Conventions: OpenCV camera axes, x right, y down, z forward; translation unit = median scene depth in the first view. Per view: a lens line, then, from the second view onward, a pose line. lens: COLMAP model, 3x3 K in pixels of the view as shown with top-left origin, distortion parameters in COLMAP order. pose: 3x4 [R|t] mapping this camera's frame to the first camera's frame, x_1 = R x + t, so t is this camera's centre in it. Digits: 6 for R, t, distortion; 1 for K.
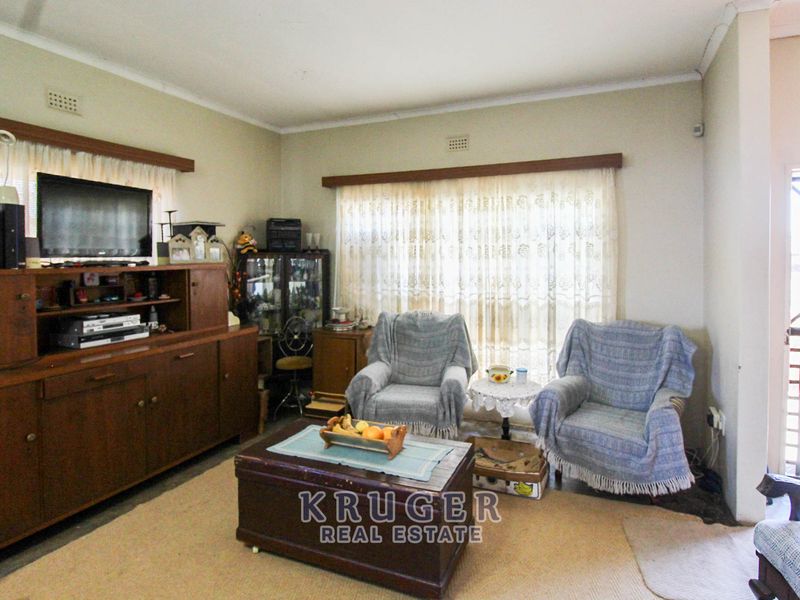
lens RADIAL K [[466.7, 0, 396.1], [0, 466.7, 262.4], [0, 0, 1]] dist [-0.006751, -0.003166]
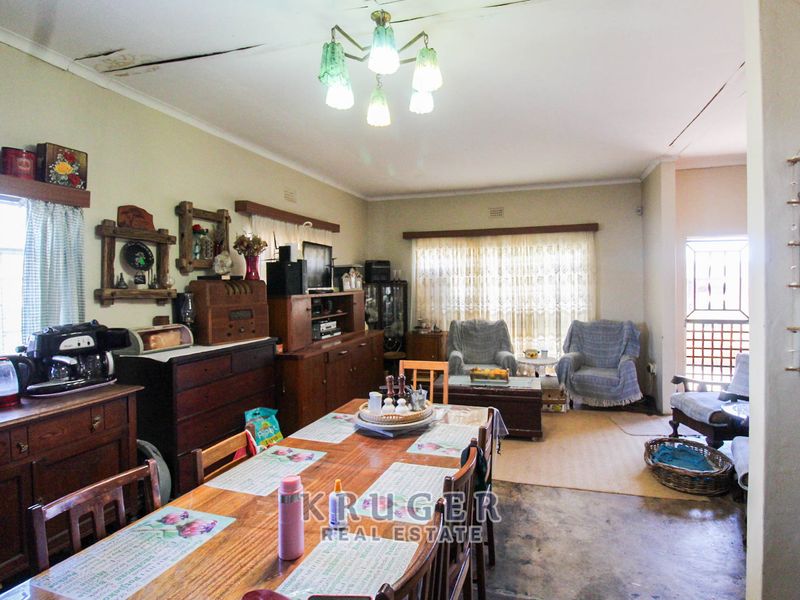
lens RADIAL K [[466.7, 0, 400.4], [0, 466.7, 294.5], [0, 0, 1]] dist [-0.006751, -0.003166]
pose [[0.991449, -0.016954, 0.129386, -0.430202], [0.015742, 0.999822, 0.010386, 0.000482], [-0.129539, -0.008261, 0.991540, -0.566635]]
